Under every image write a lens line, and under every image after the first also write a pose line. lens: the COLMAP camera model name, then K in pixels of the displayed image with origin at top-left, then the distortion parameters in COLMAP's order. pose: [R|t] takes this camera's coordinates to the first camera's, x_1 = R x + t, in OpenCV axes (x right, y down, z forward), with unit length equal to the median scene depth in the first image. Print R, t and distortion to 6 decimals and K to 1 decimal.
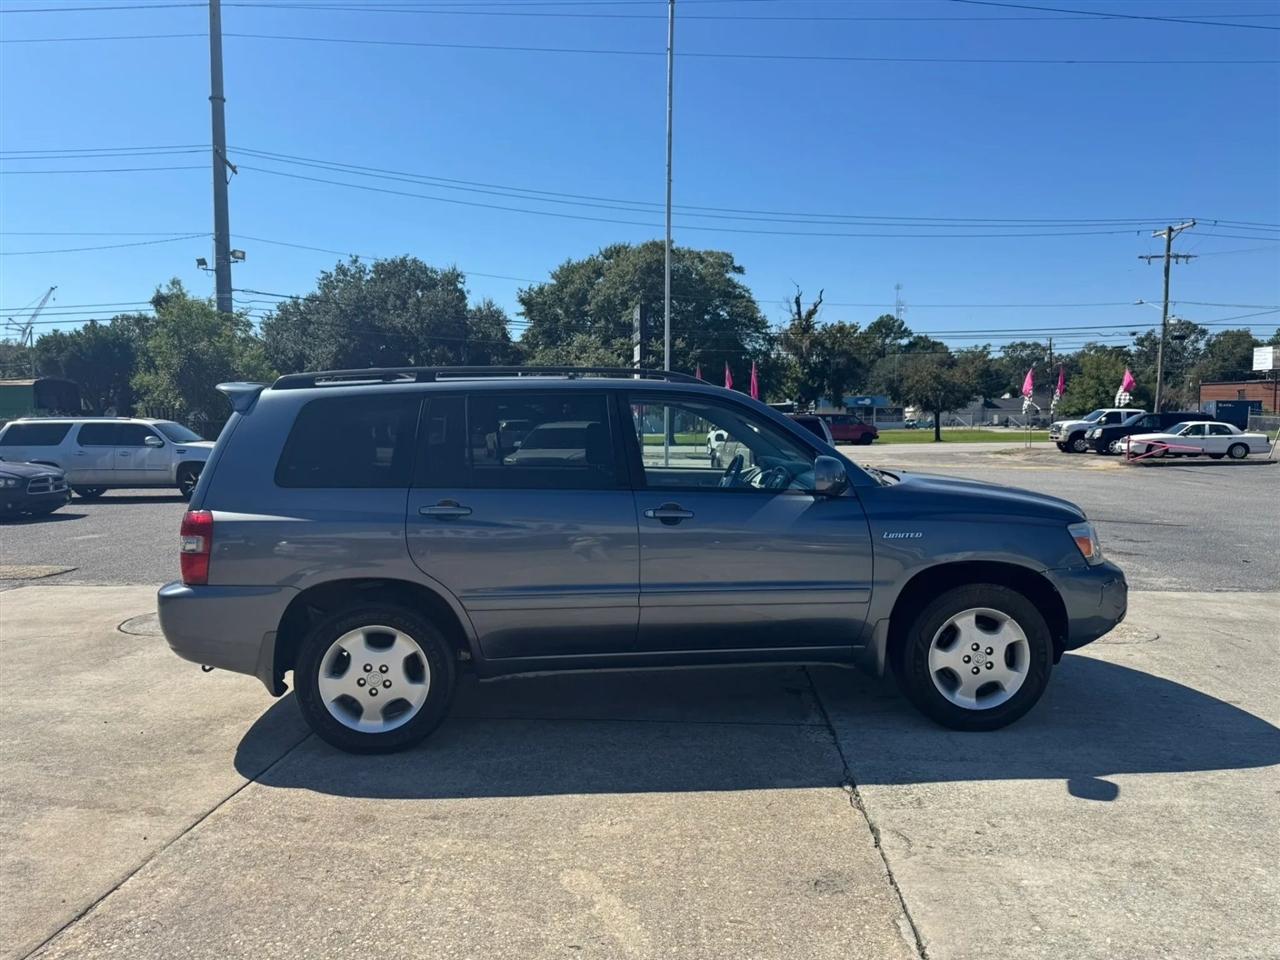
lens RADIAL K [[890.0, 0, 640.0], [0, 890.0, 480.0], [0, 0, 1]] dist [0.006674, -0.005673]
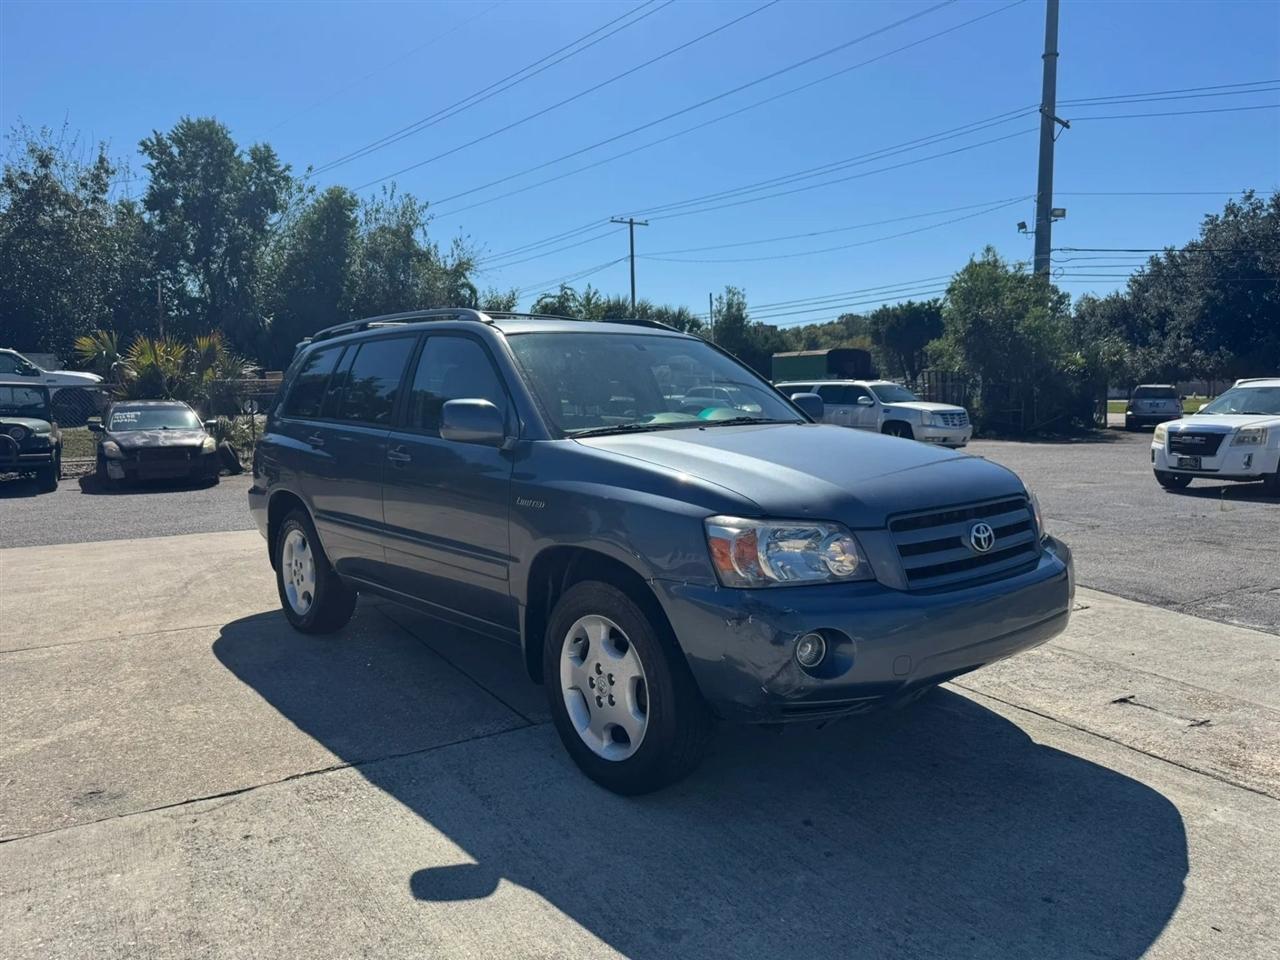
lens RADIAL K [[904.1, 0, 657.7], [0, 904.1, 482.1], [0, 0, 1]] dist [-0.003354, -0.011509]
pose [[0.604253, 0.079010, -0.792866, 1.039918], [-0.047989, 0.996874, 0.062766, -0.007841], [0.795346, 0.000123, 0.606155, 0.653792]]
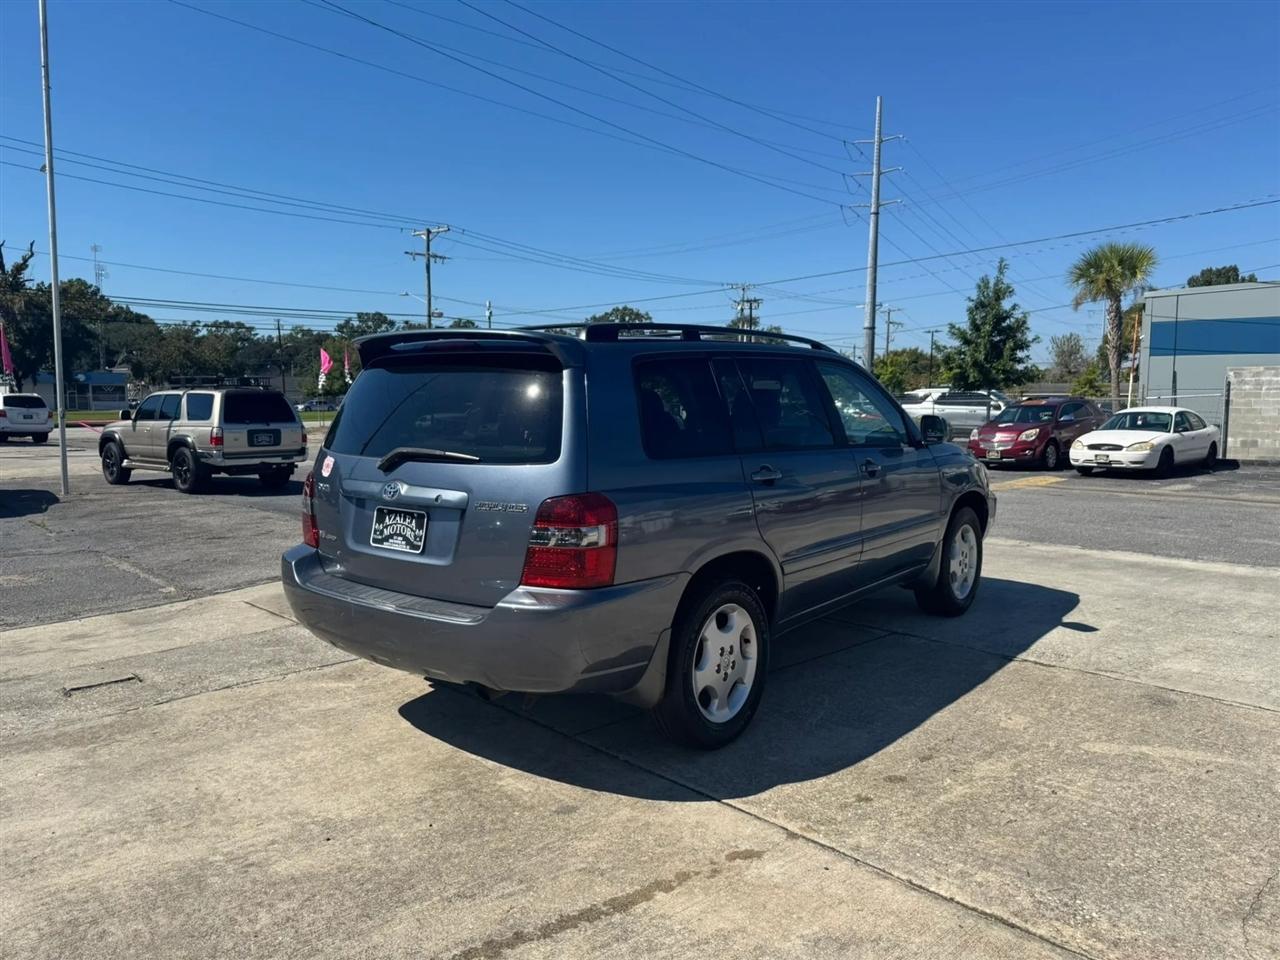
lens RADIAL K [[889.7, 0, 645.9], [0, 889.7, 476.2], [0, 0, 1]] dist [0.061723, -0.078719]
pose [[0.679327, -0.056886, 0.731628, -1.049727], [0.044581, 0.998349, 0.036230, -0.005180], [-0.732480, 0.008004, 0.680741, 0.450039]]
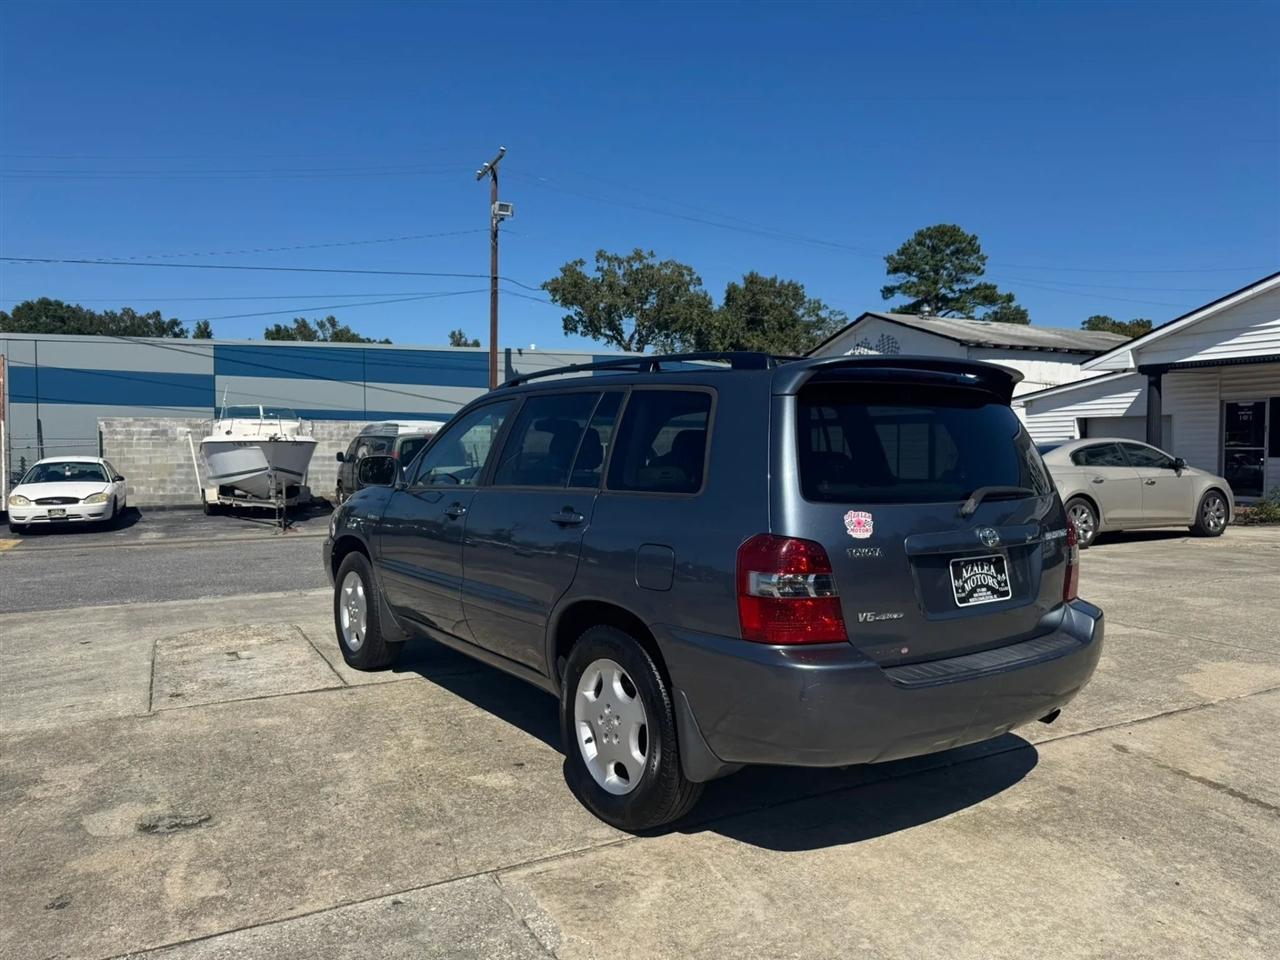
lens RADIAL K [[892.2, 0, 651.3], [0, 892.2, 482.8], [0, 0, 1]] dist [0.012315, -0.006877]
pose [[-0.520138, -0.025006, 0.853716, -1.089558], [0.059172, 0.996114, 0.065229, -0.085011], [-0.852030, 0.084444, -0.516638, 1.879619]]
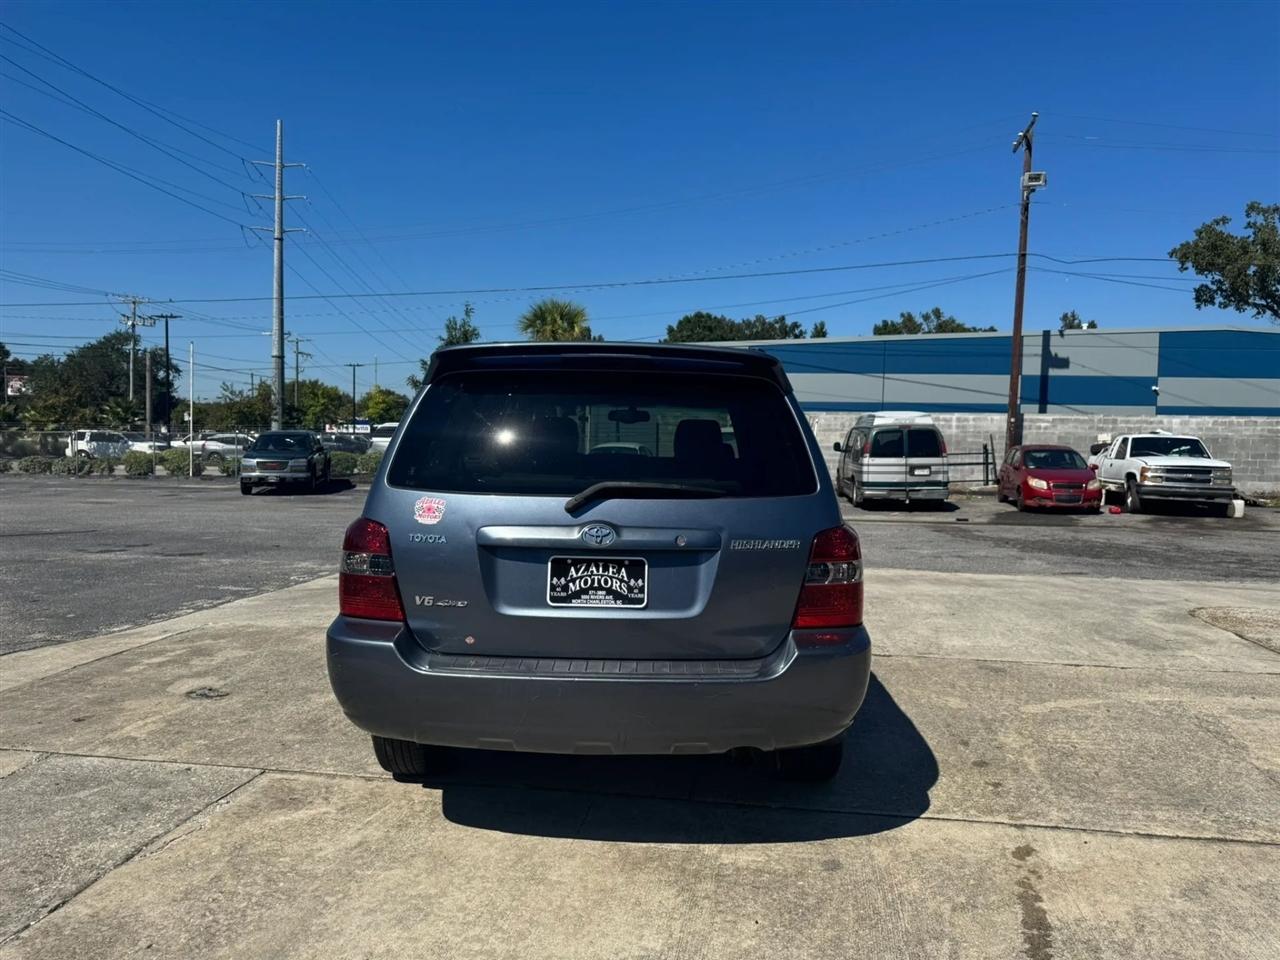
lens RADIAL K [[889.7, 0, 645.9], [0, 889.7, 476.2], [0, 0, 1]] dist [0.061723, -0.078719]
pose [[0.104944, -0.035869, 0.993831, -1.281376], [0.051213, 0.998218, 0.030620, -0.037066], [-0.993159, 0.047684, 0.106594, 1.113434]]
